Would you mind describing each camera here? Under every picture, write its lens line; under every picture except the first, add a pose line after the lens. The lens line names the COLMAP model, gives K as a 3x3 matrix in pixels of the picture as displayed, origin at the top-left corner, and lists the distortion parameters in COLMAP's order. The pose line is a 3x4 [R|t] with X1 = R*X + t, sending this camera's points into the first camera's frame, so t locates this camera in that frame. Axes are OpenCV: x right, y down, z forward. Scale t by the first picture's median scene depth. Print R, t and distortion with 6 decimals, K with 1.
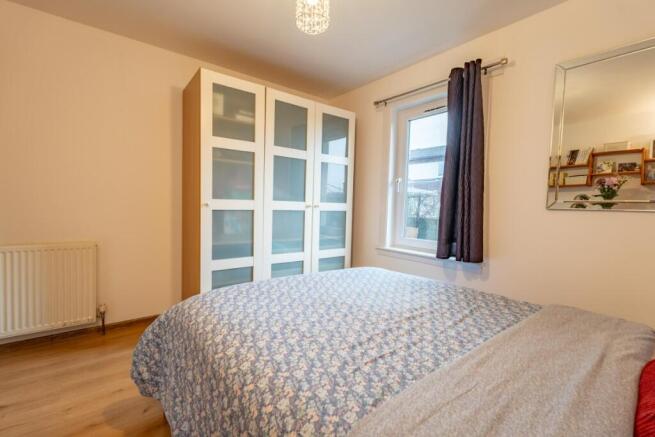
lens RADIAL K [[292.4, 0, 330.2], [0, 292.4, 217.4], [0, 0, 1]] dist [0.005443, 0.000540]
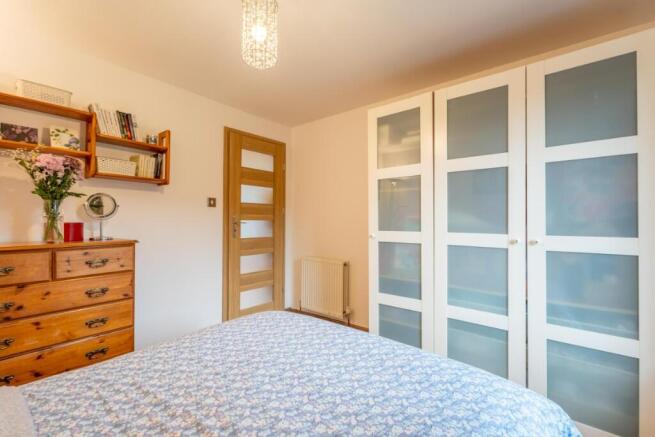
lens RADIAL K [[292.4, 0, 328.0], [0, 292.4, 219.3], [0, 0, 1]] dist [0.005443, 0.000540]
pose [[0.192621, -0.028902, -0.980848, 0.509484], [-0.036230, 0.998675, -0.036542, -0.055093], [0.980604, 0.042575, 0.191318, 0.584972]]
